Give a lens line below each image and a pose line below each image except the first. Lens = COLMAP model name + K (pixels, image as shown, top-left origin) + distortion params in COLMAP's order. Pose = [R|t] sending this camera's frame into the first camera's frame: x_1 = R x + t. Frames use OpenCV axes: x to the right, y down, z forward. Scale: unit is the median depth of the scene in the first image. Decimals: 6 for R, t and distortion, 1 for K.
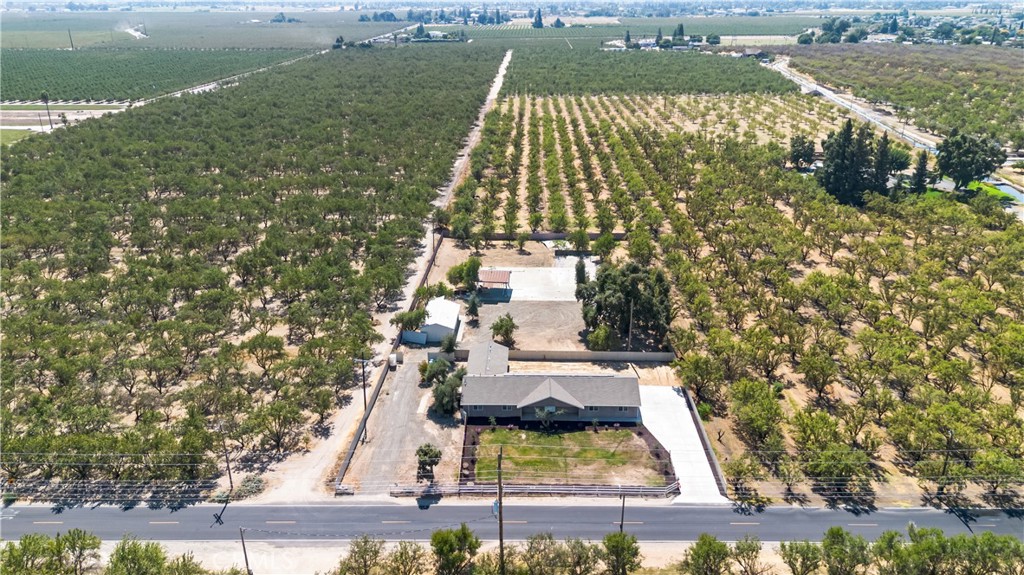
lens RADIAL K [[730.2, 0, 518.6], [0, 730.2, 293.2], [0, 0, 1]] dist [0.056257, -0.048824]
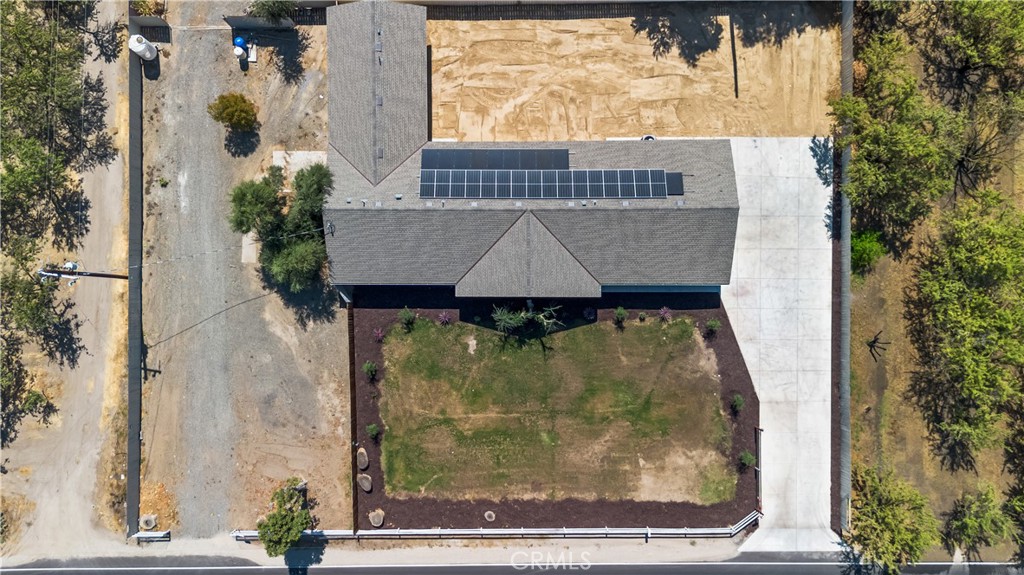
lens RADIAL K [[730.2, 0, 518.6], [0, 730.2, 293.2], [0, 0, 1]] dist [0.056257, -0.048824]
pose [[0.999681, -0.019204, -0.016385, 0.048316], [0.022272, 0.365382, 0.930591, -0.282475], [-0.011884, -0.930660, 0.365693, 0.873308]]
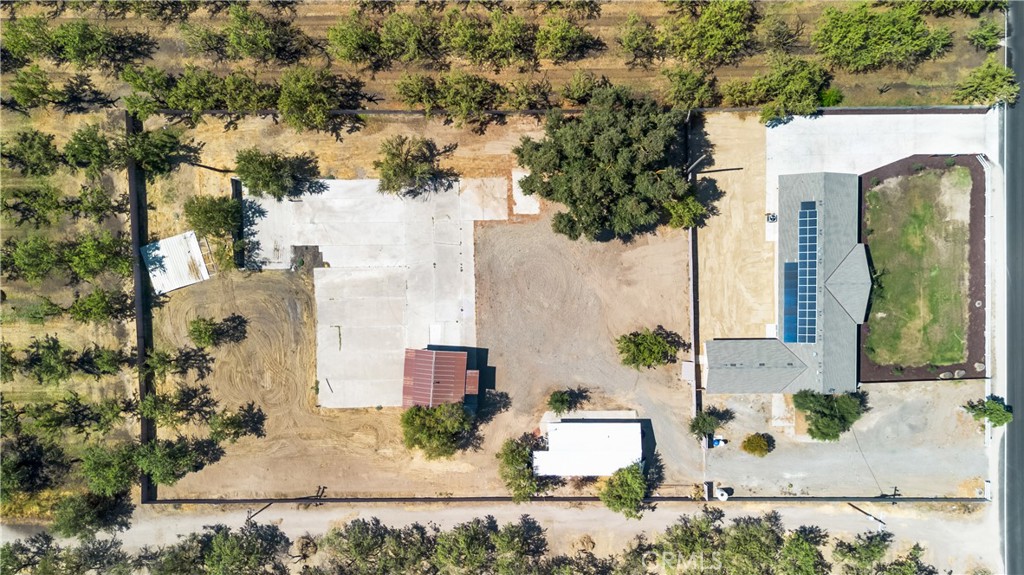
lens RADIAL K [[730.2, 0, 518.6], [0, 730.2, 293.2], [0, 0, 1]] dist [0.056257, -0.048824]
pose [[-0.027518, -0.999055, -0.033645, 0.076715], [0.361107, -0.041320, 0.931609, -0.808272], [-0.932118, 0.013487, 0.361903, 1.111738]]
